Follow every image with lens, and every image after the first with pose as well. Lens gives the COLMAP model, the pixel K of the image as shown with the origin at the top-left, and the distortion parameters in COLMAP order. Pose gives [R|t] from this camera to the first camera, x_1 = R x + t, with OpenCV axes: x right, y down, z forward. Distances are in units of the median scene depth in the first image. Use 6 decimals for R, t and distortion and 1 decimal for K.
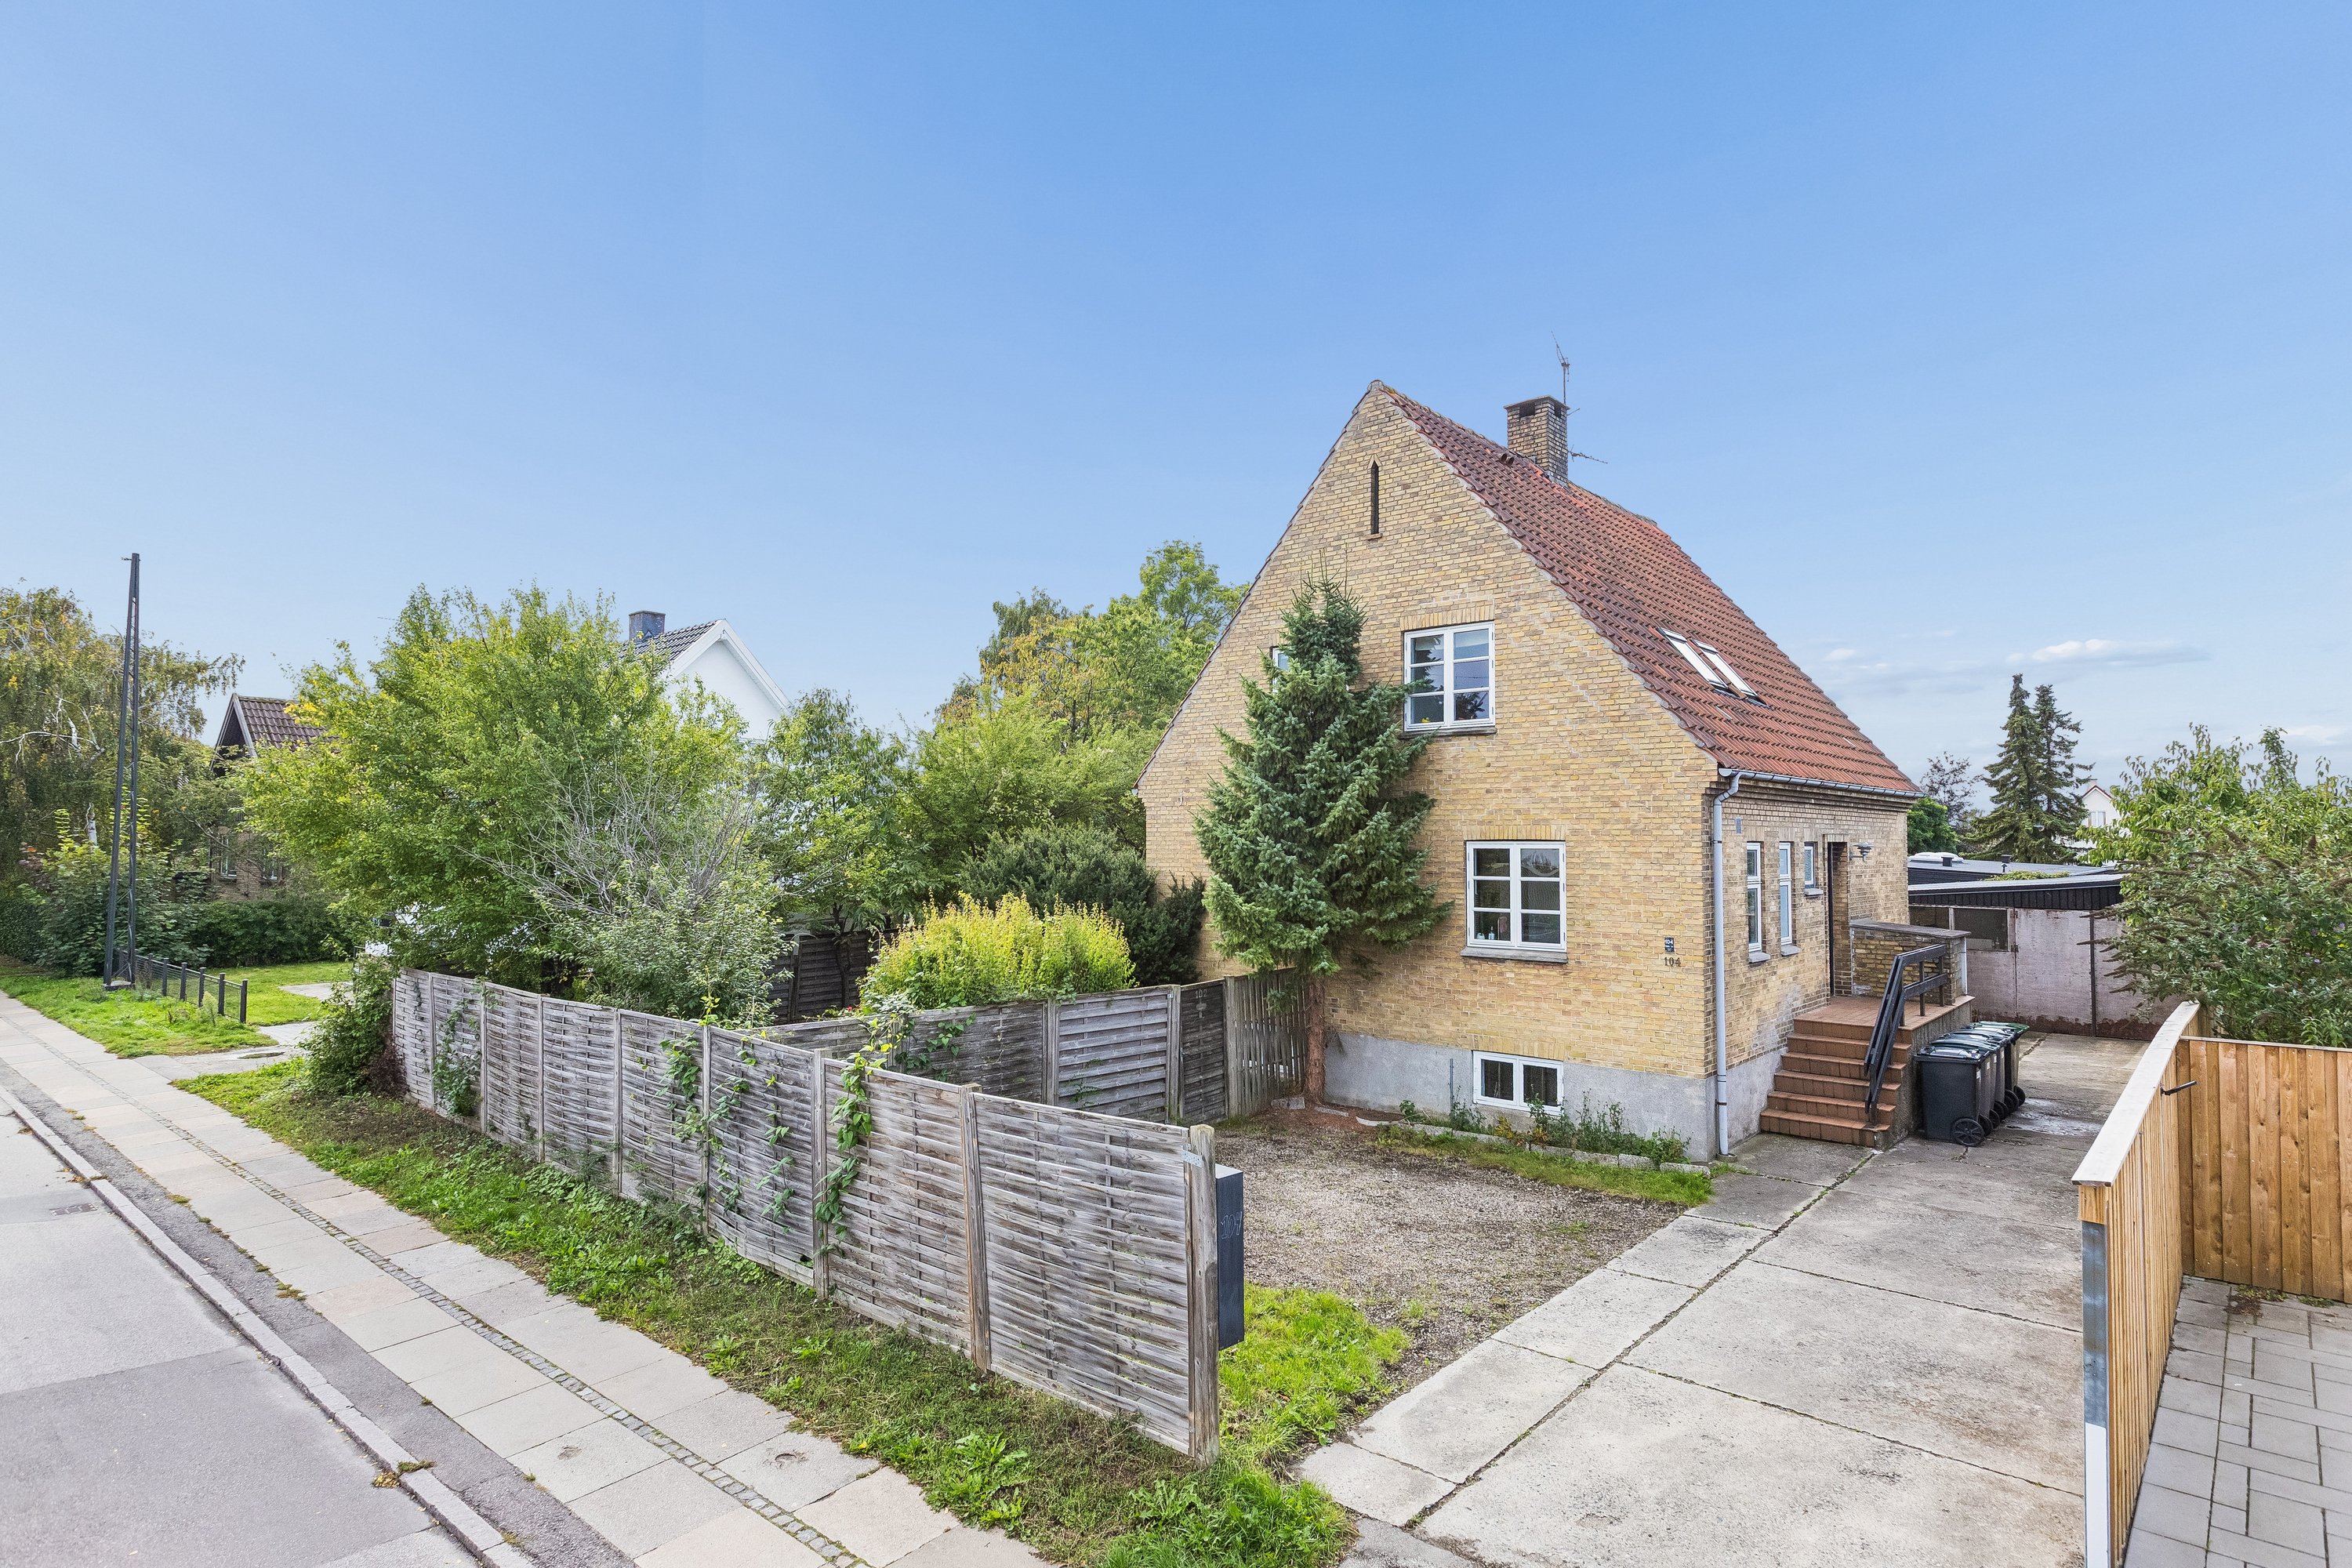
lens RADIAL K [[1260.5, 0, 1176.0], [0, 1260.5, 784.0], [0, 0, 1]] dist [0.001869, 0.002498]
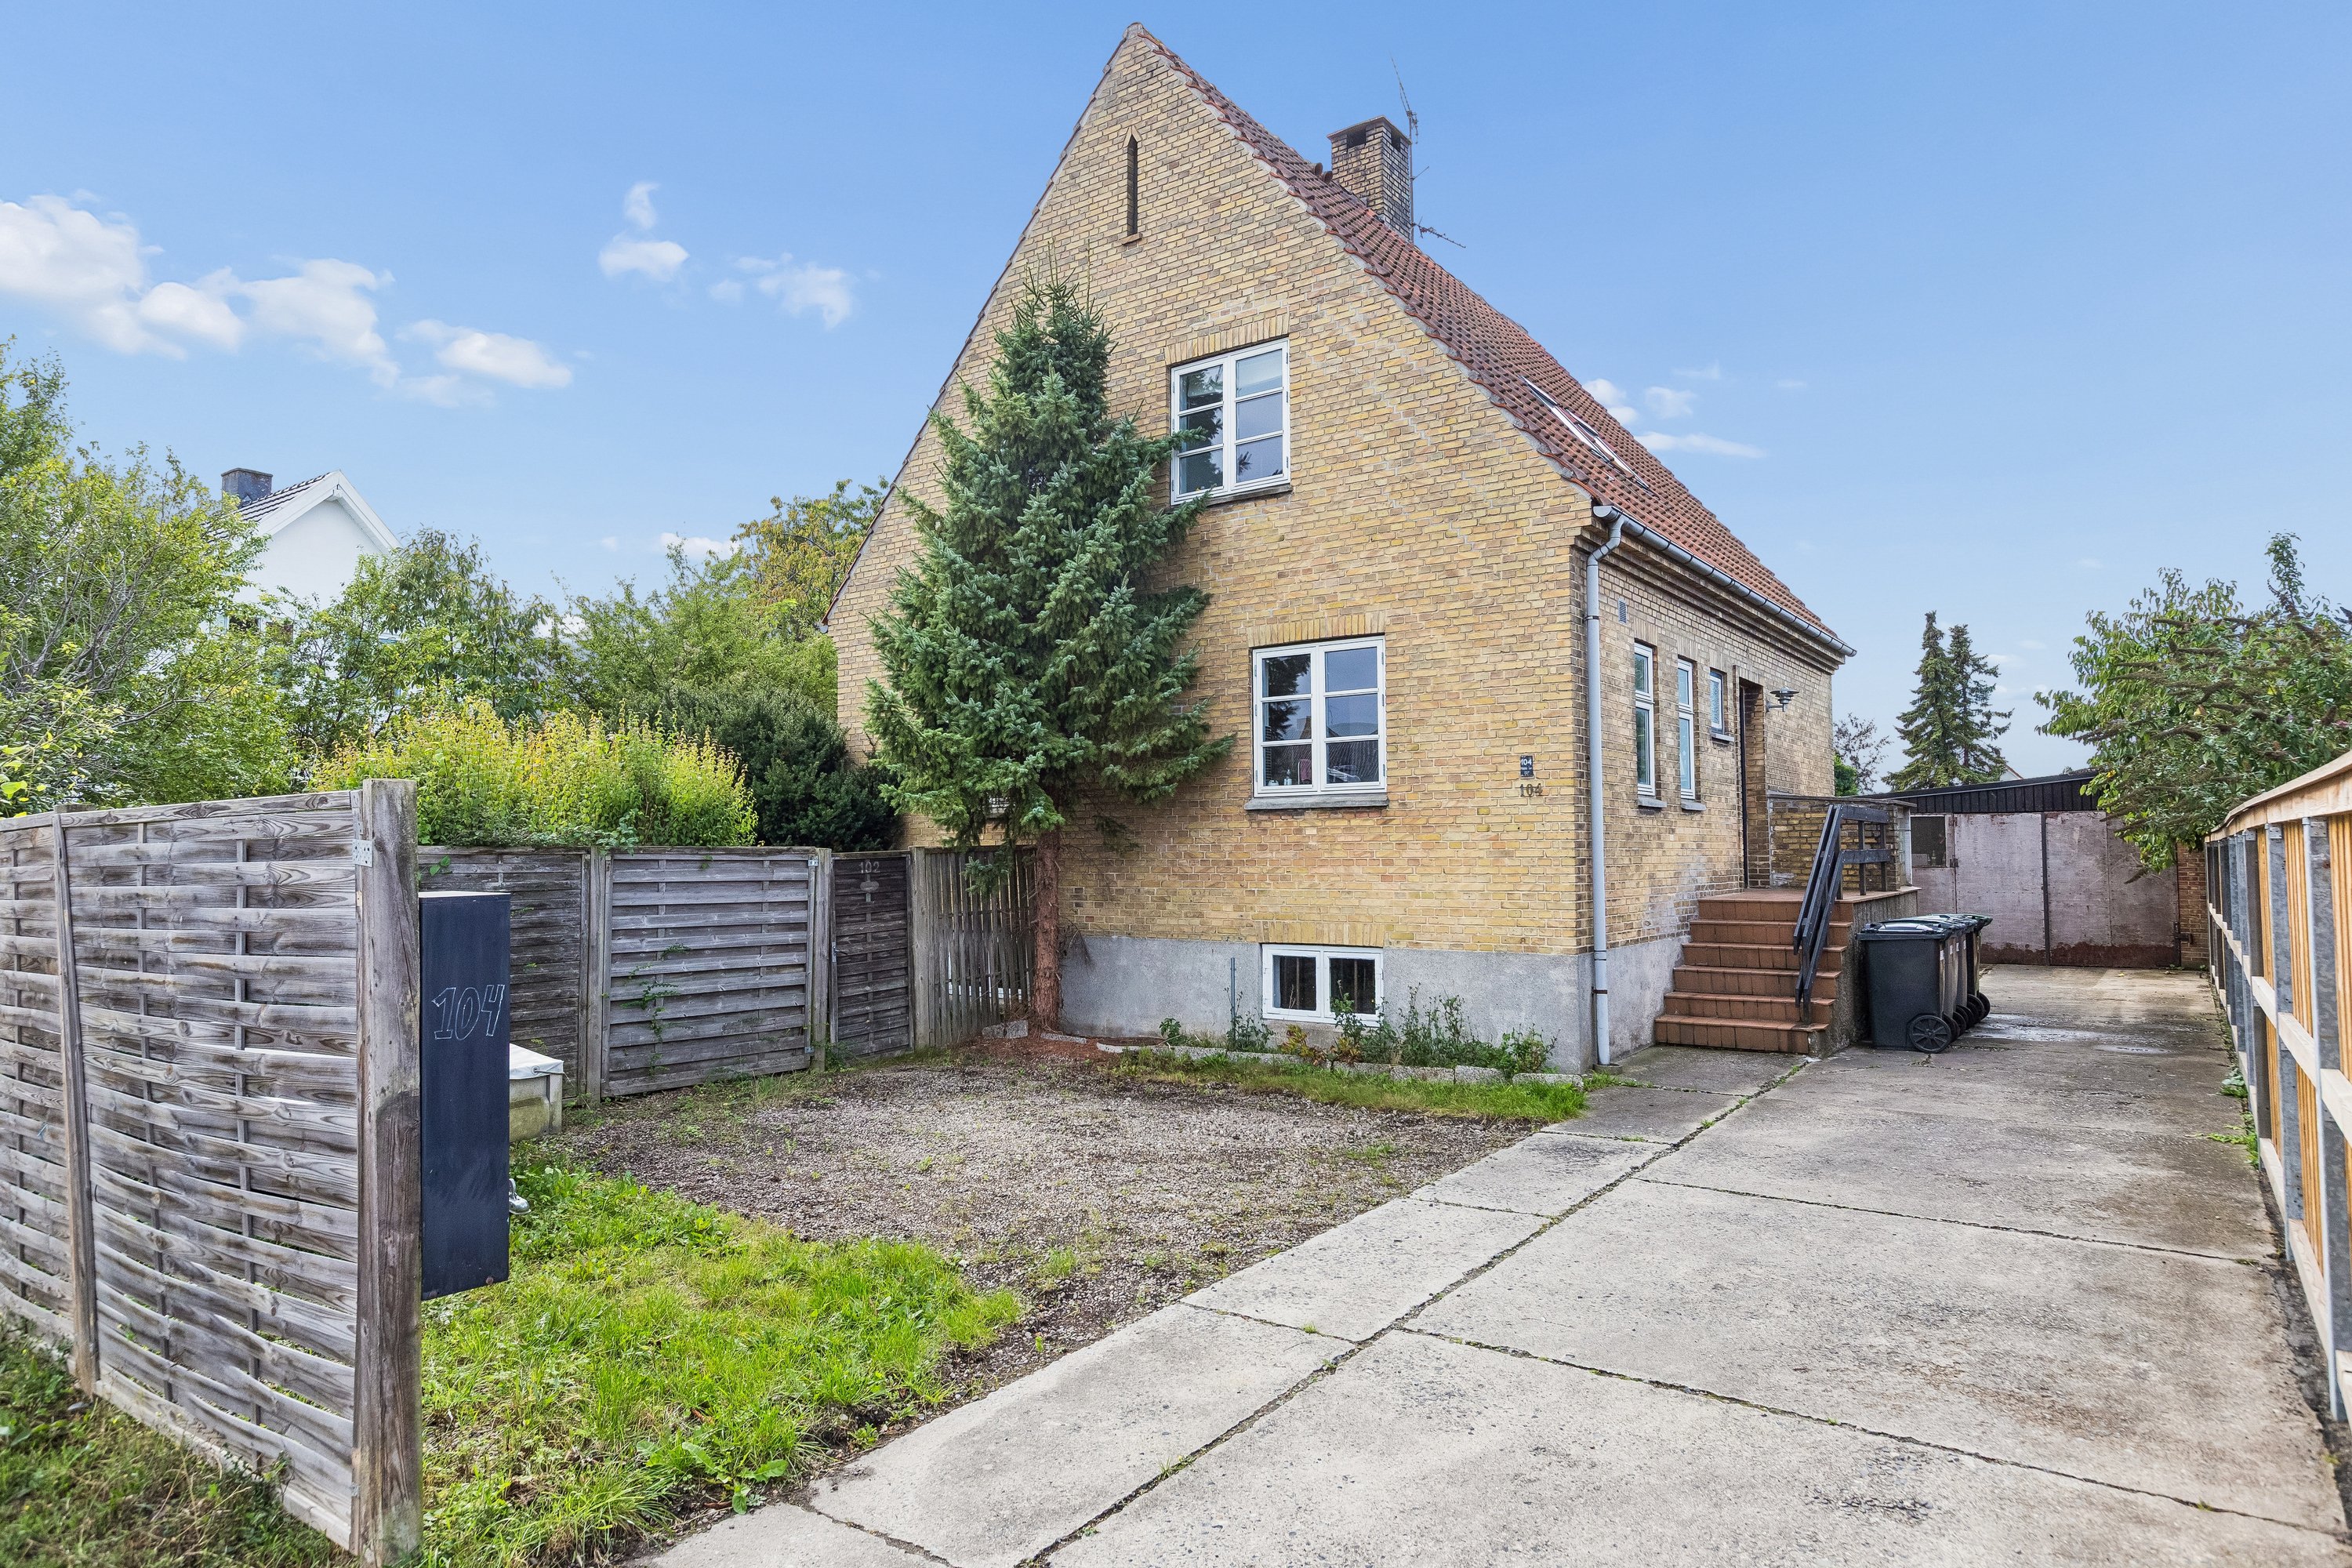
lens RADIAL K [[1391.7, 0, 1176.0], [0, 1391.7, 784.0], [0, 0, 1]] dist [-0.000790, 0.000843]
pose [[0.994955, -0.002859, 0.100284, 0.116693], [0.003722, 0.999958, -0.008415, 0.135905], [-0.100256, 0.008746, 0.994923, 0.245564]]
